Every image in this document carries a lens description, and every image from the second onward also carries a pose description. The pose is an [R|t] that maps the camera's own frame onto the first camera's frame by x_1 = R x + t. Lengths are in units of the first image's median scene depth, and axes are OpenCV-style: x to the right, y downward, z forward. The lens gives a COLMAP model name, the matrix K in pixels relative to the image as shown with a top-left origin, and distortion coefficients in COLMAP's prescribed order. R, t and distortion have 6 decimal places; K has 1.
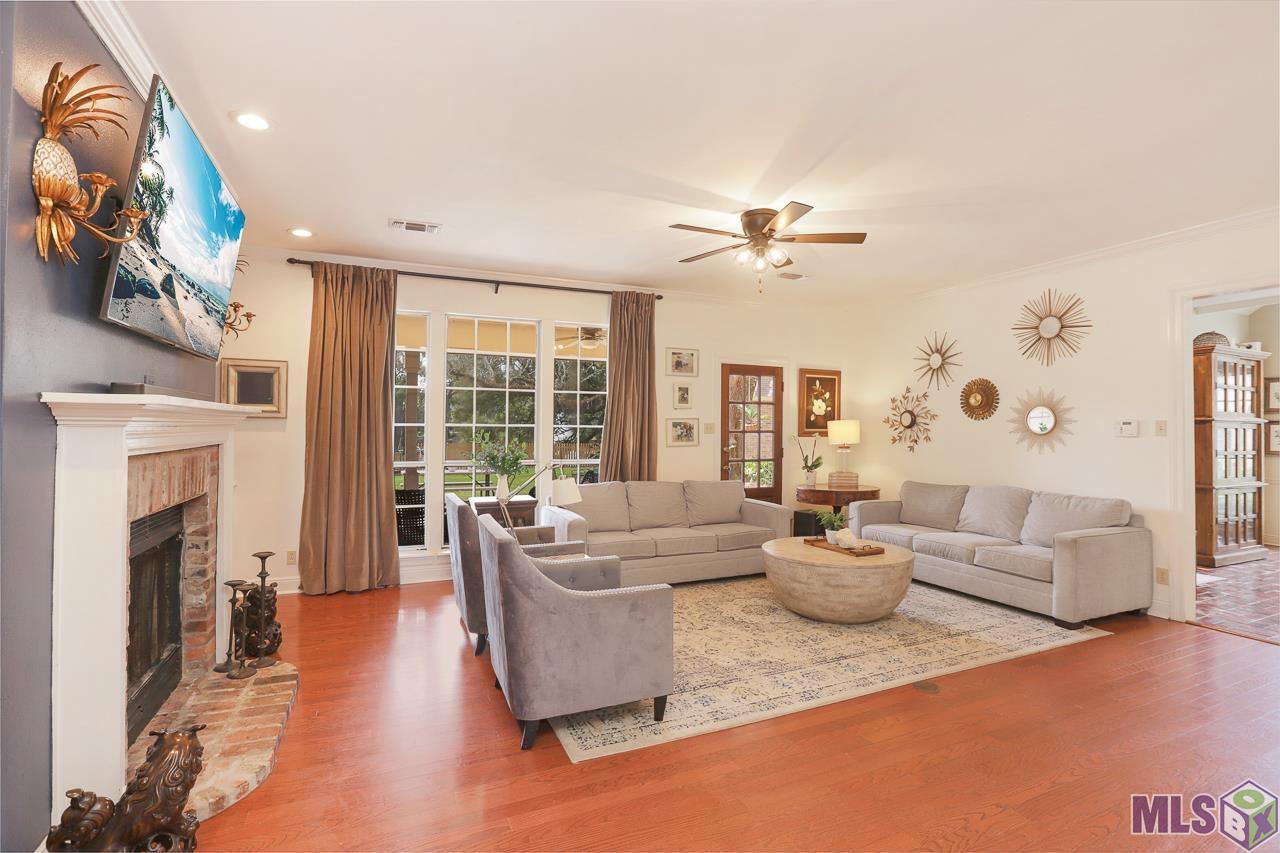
lens RADIAL K [[591.2, 0, 649.9], [0, 591.2, 421.4], [0, 0, 1]] dist [-0.073870, 0.030136]
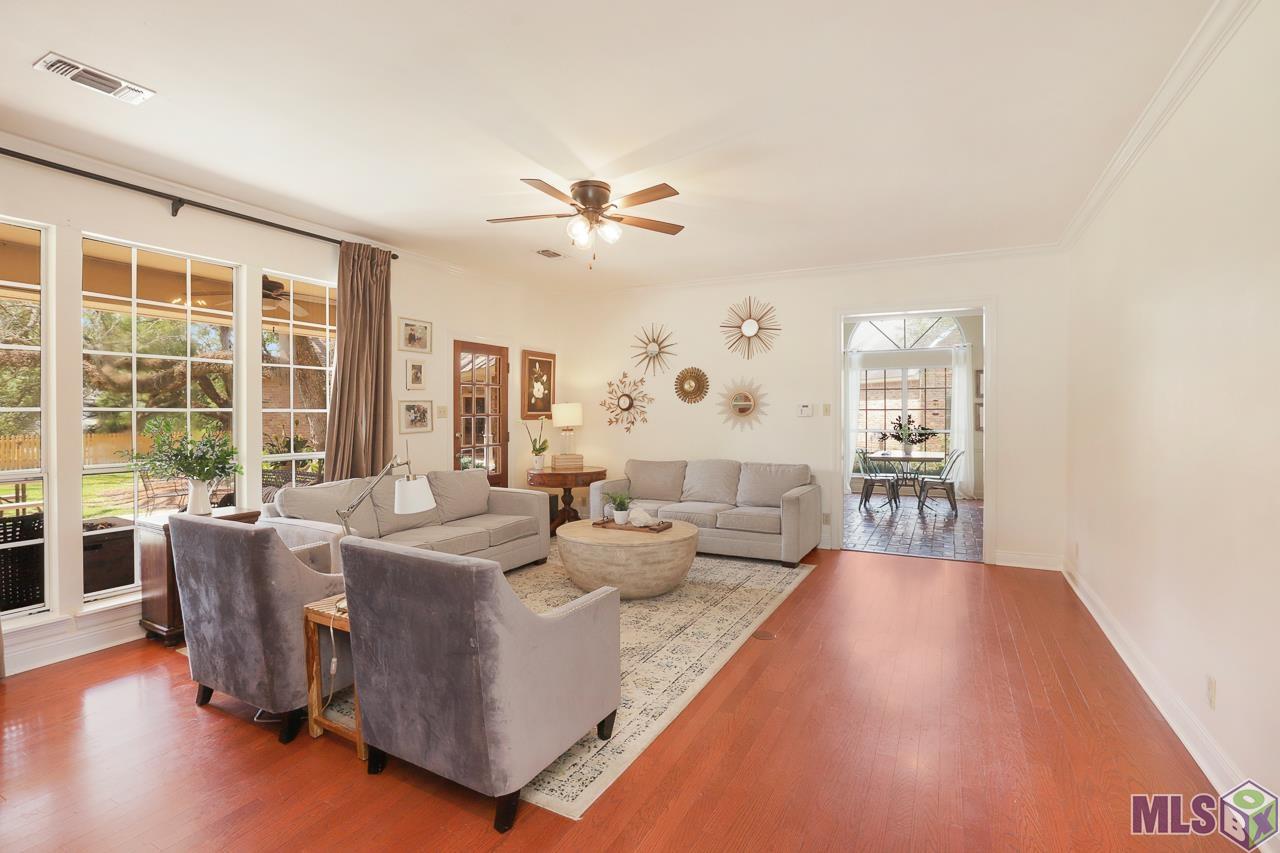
lens RADIAL K [[591.2, 0, 649.9], [0, 591.2, 421.4], [0, 0, 1]] dist [-0.073870, 0.030136]
pose [[0.784382, -0.016688, 0.620054, -0.236314], [-0.001886, 0.999569, 0.029287, -0.000747], [-0.620276, -0.024142, 0.784012, 0.132431]]
